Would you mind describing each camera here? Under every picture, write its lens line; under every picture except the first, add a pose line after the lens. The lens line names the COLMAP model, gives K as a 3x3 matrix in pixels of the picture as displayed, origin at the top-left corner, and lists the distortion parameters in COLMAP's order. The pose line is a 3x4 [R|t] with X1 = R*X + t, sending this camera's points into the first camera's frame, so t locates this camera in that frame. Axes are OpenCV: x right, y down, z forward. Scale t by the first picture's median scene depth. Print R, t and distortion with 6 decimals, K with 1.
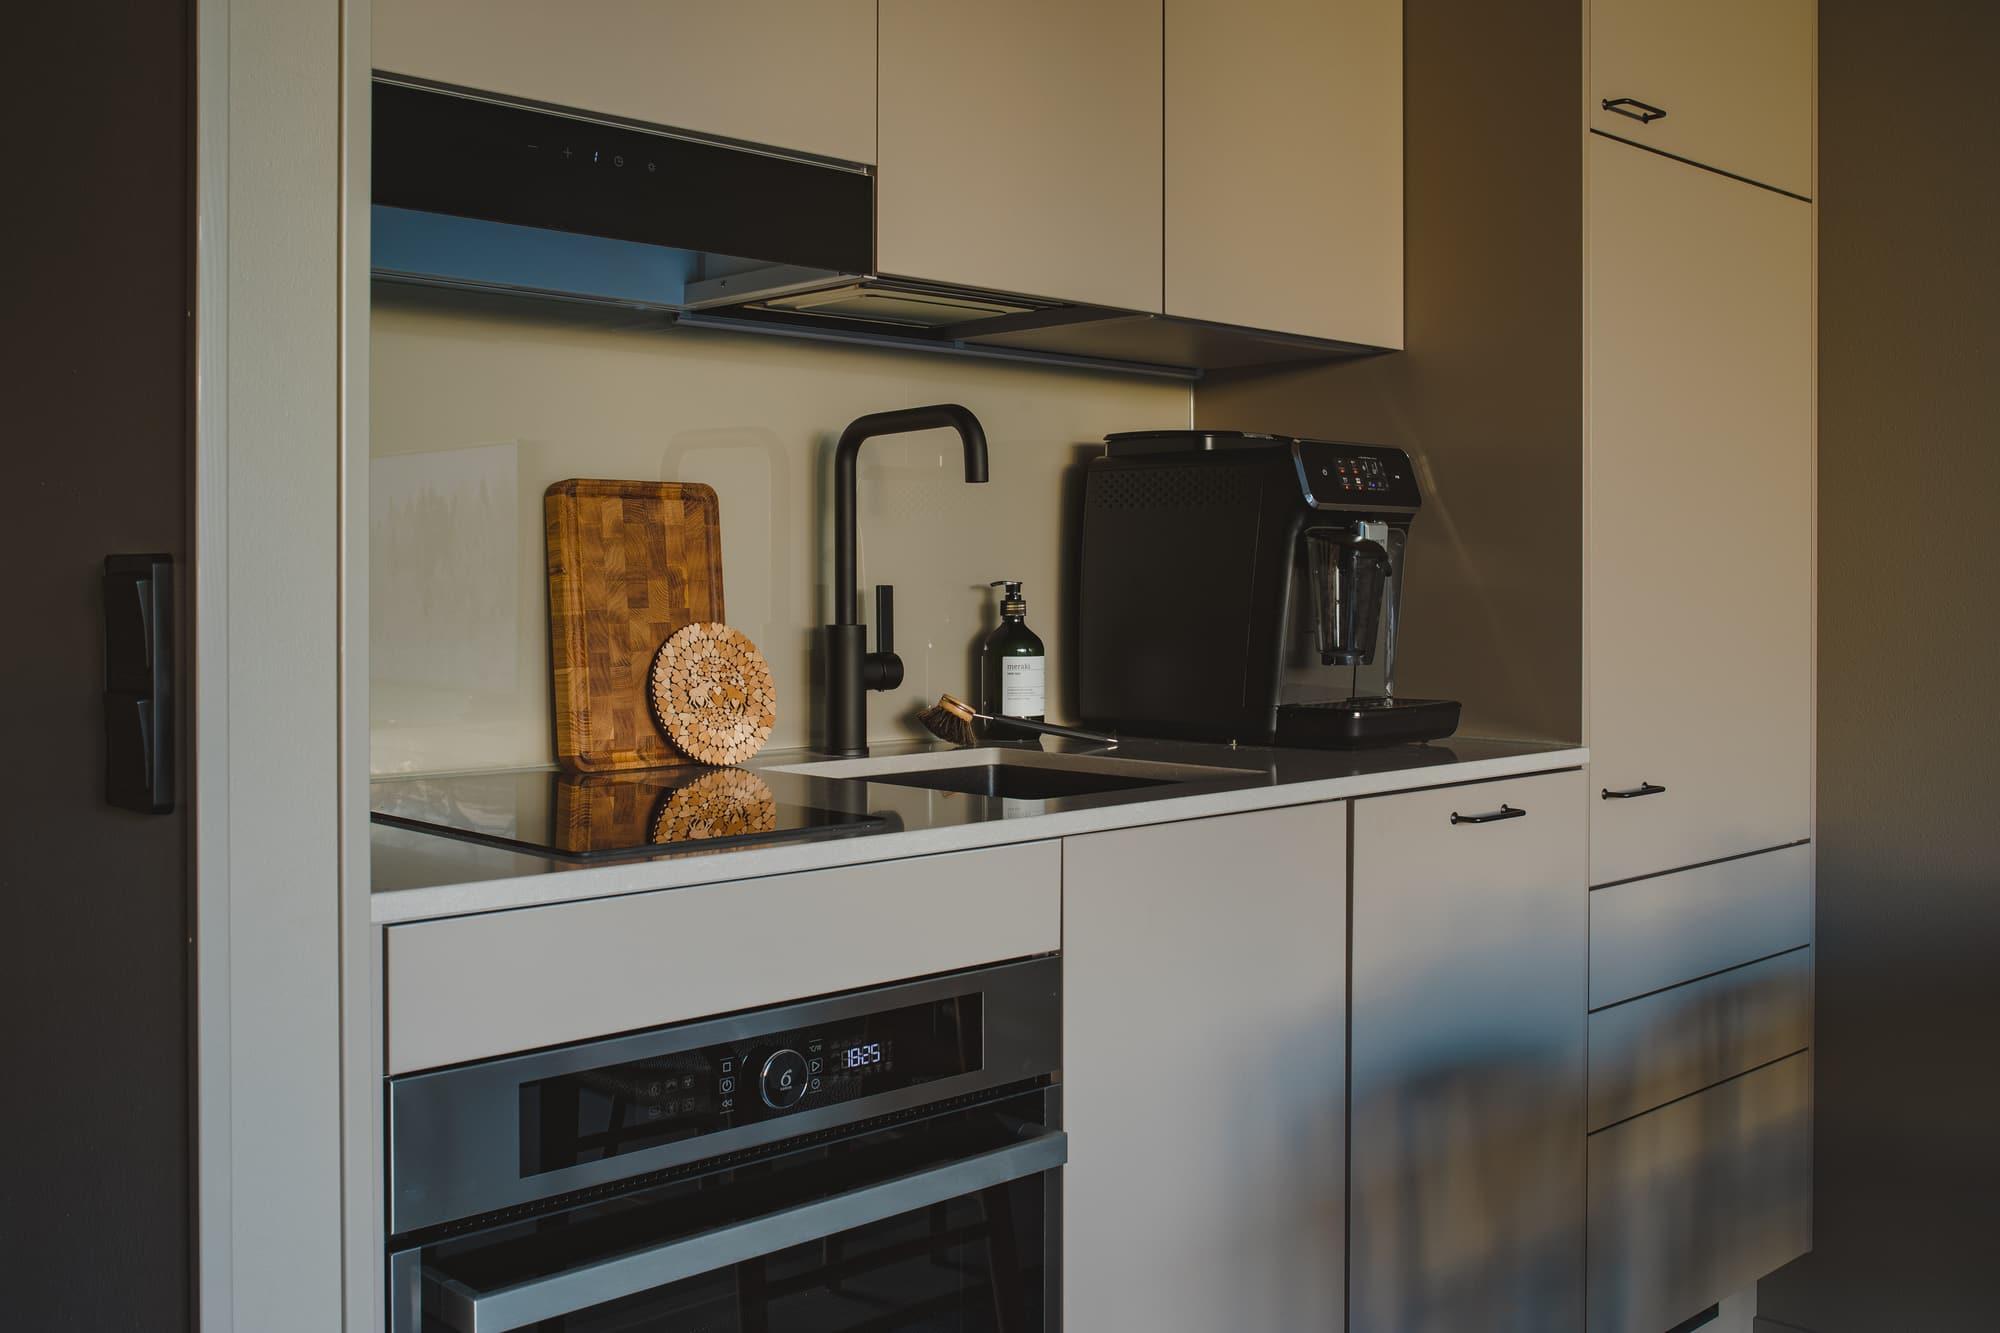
lens RADIAL K [[1970.1, 0, 1066.2], [0, 1970.1, 638.5], [0, 0, 1]] dist [0.001614, 0.000000]
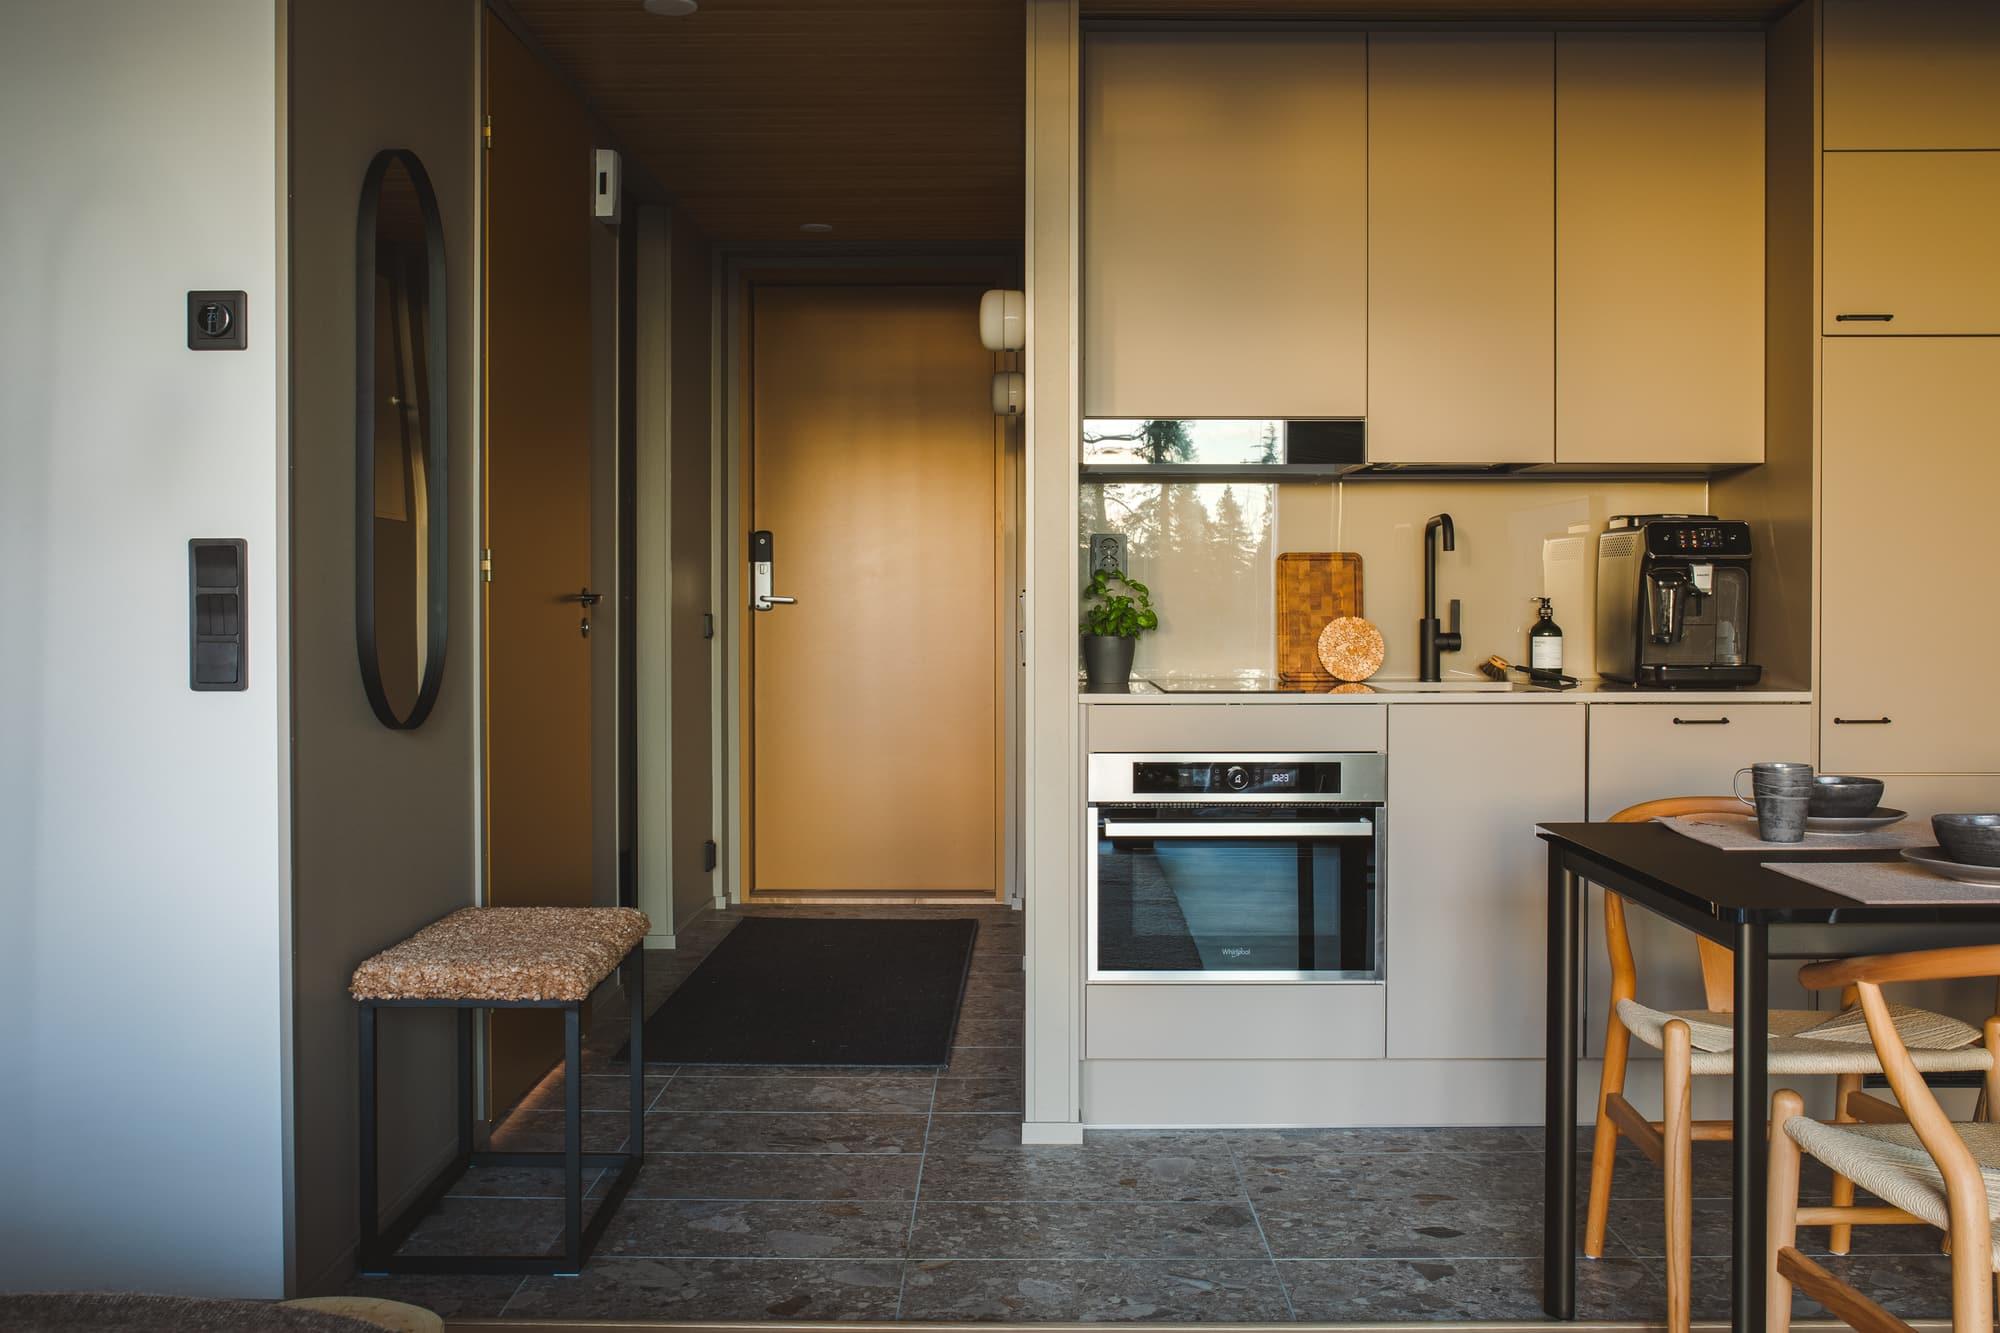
lens RADIAL K [[1970.1, 0, 1019.4], [0, 1970.1, 649.1], [0, 0, 1]] dist [0.001614, 0.000000]
pose [[0.715551, 0.016111, -0.698375, 1.100434], [-0.020294, 0.999791, 0.002271, 0.031178], [0.698266, 0.012548, 0.715729, -0.834714]]
